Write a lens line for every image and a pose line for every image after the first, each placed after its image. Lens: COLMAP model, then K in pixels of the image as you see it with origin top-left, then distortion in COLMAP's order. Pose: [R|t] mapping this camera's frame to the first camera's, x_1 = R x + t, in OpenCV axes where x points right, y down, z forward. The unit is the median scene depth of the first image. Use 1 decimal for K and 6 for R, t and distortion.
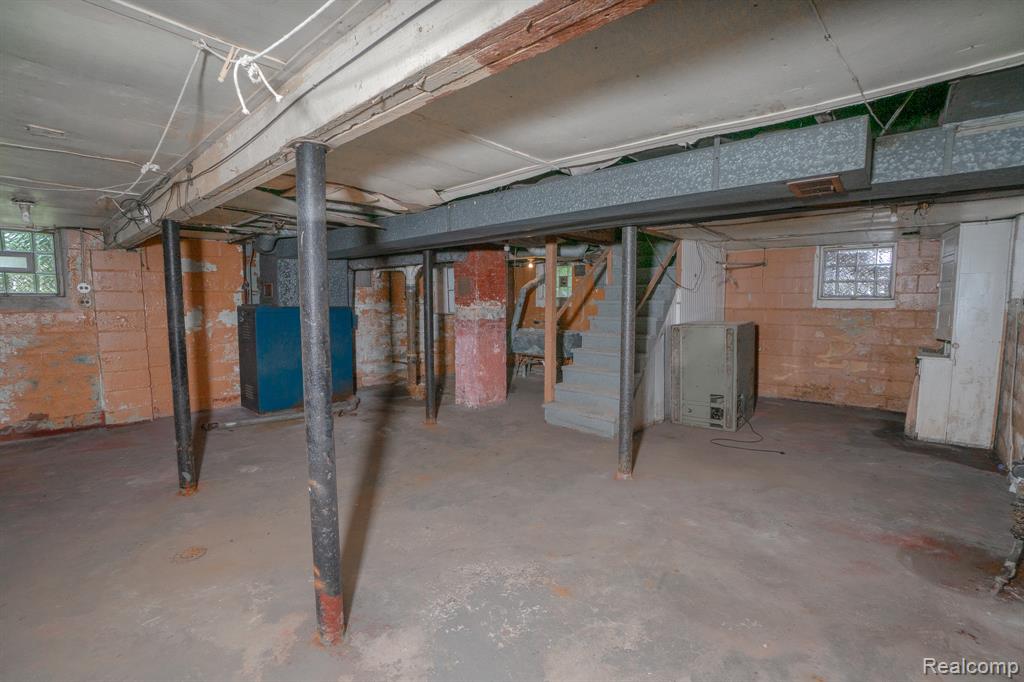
lens RADIAL K [[455.8, 0, 512.0], [0, 455.8, 341.0], [0, 0, 1]] dist [-0.060838, 0.022464]
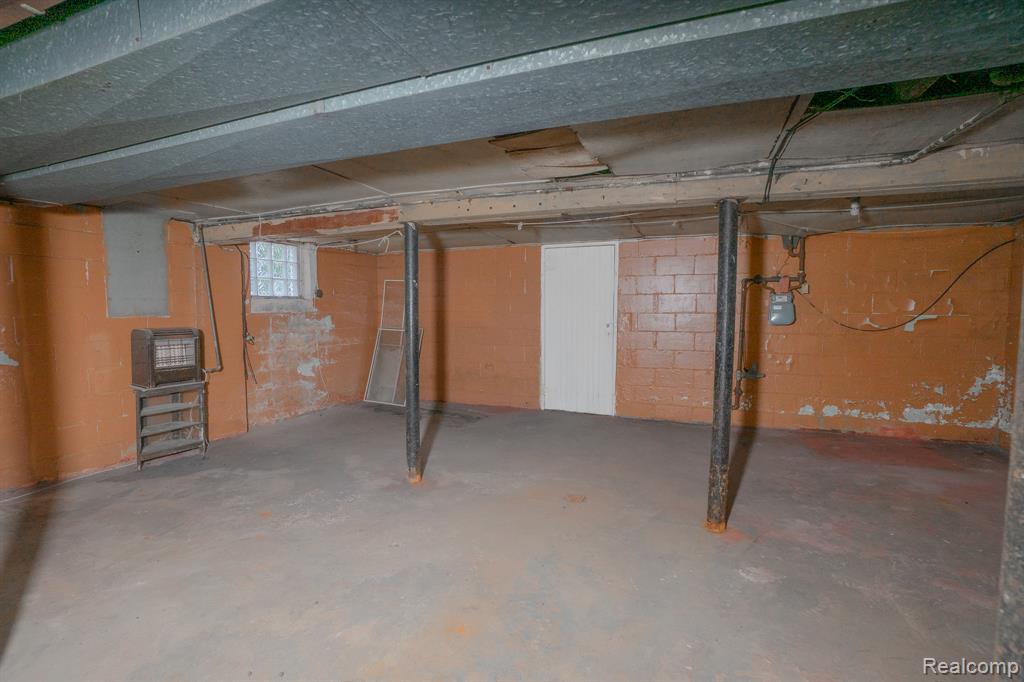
lens RADIAL K [[455.8, 0, 512.0], [0, 455.8, 341.0], [0, 0, 1]] dist [-0.060838, 0.022464]
pose [[-0.940191, 0.021778, -0.339950, -0.102261], [-0.031796, 0.987987, 0.151230, -0.134355], [0.339160, 0.152994, -0.928204, 1.772448]]
